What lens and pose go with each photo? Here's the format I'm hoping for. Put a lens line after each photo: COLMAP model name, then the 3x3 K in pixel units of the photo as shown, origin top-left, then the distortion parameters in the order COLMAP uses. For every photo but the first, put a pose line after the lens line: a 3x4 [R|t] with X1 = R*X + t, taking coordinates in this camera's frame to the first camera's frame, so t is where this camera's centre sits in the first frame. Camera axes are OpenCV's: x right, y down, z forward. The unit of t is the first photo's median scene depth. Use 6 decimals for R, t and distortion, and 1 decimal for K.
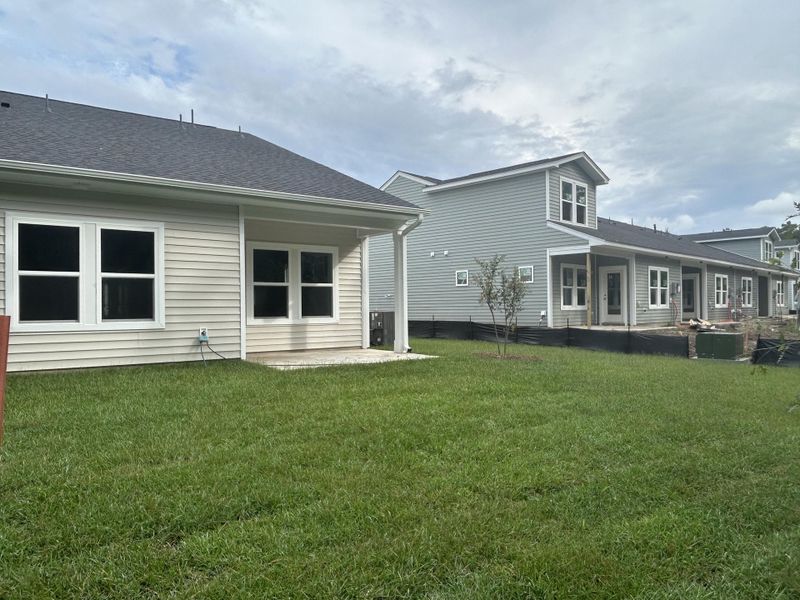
lens RADIAL K [[591.1, 0, 401.8], [0, 591.1, 313.6], [0, 0, 1]] dist [-0.011019, -0.006355]
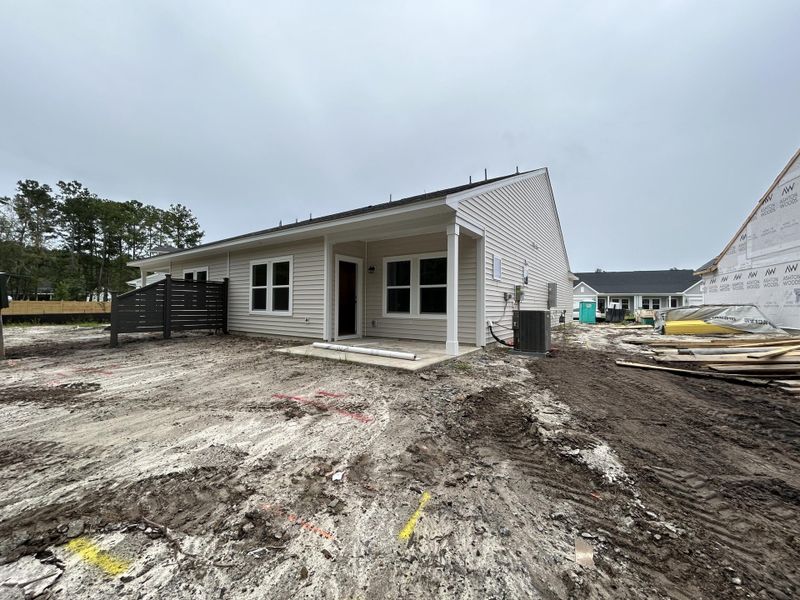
lens RADIAL K [[321.6, 0, 400.0], [0, 321.6, 300.0], [0, 0, 1]] dist [-0.002605, -0.000034]
pose [[0.322385, -0.010586, -0.946550, 0.441851], [-0.021818, 0.999589, -0.018609, -0.007987], [0.946357, 0.026651, 0.322021, 0.742288]]
